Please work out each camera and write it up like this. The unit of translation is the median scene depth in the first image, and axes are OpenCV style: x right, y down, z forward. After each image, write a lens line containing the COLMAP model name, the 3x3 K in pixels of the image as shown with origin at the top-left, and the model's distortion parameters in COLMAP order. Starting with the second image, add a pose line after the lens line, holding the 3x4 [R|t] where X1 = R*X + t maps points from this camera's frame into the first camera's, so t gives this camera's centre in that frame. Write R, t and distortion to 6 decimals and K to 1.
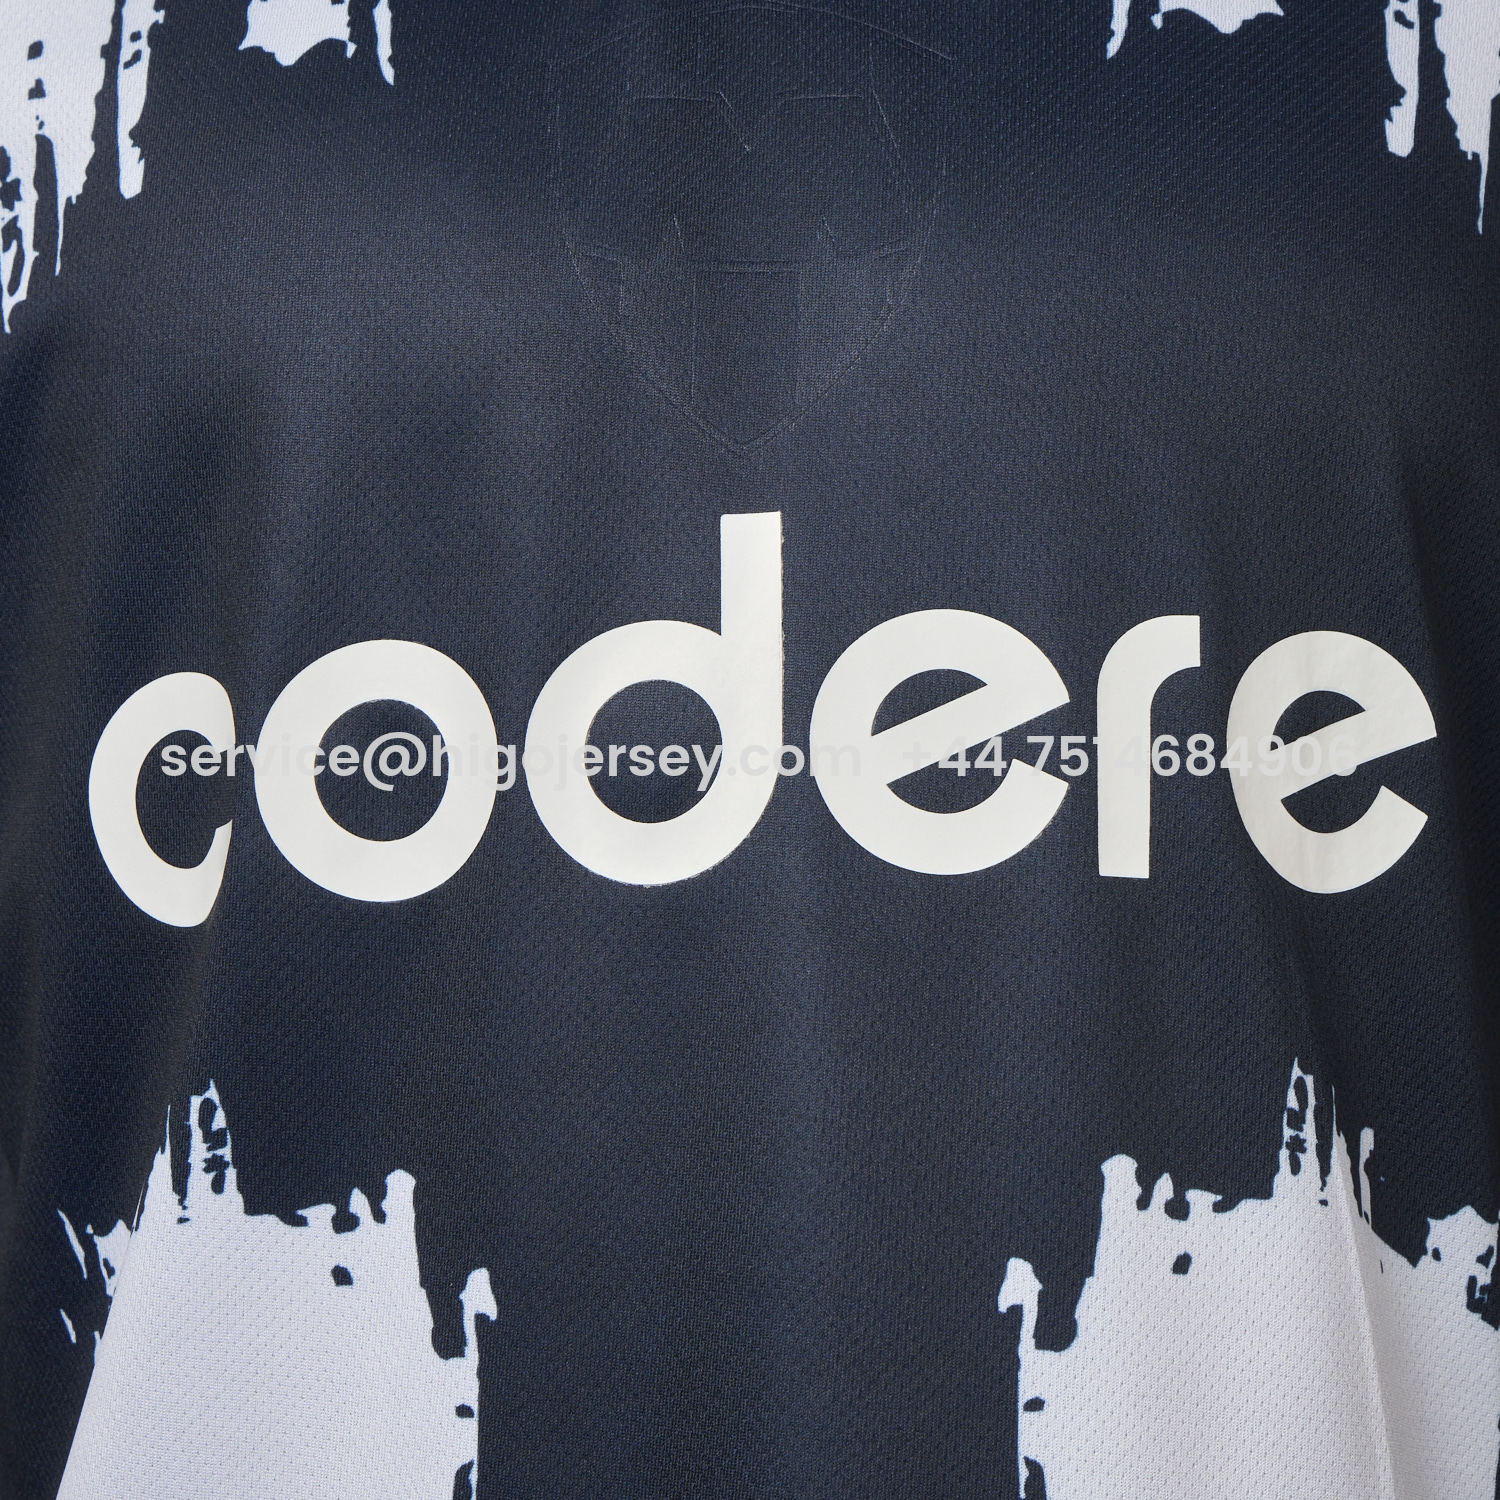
lens RADIAL K [[2938.5, 0, 752.3], [0, 2938.5, 681.2], [0, 0, 1]] dist [0.008983, 0.093433]
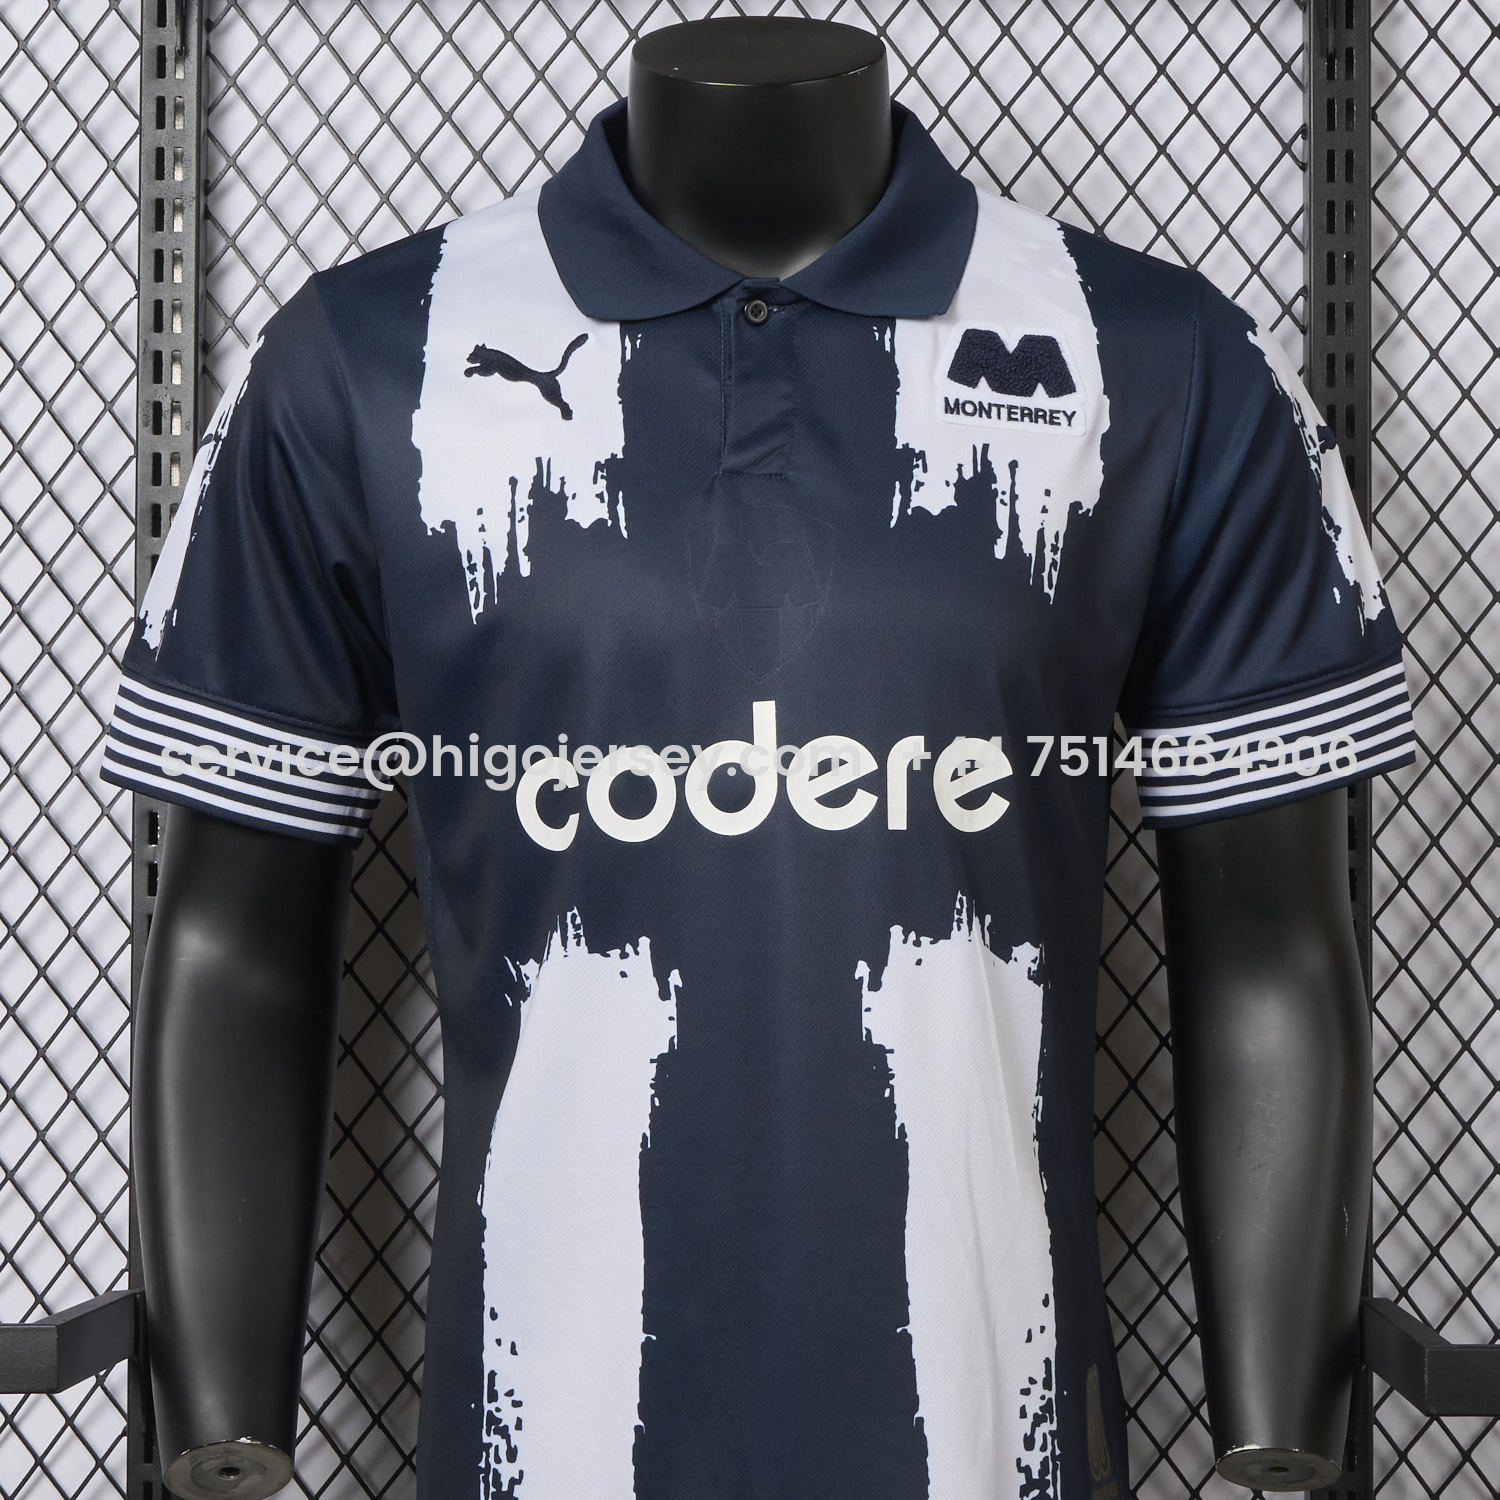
lens RADIAL K [[2937.5, 0, 750.0], [0, 2937.5, 750.0], [0, 0, 1]] dist [0.357872, 0.008852]
pose [[0.999549, -0.020227, 0.022184, -0.076136], [0.018220, 0.996024, 0.087208, -0.252361], [-0.023860, -0.086764, 0.995943, -1.771857]]
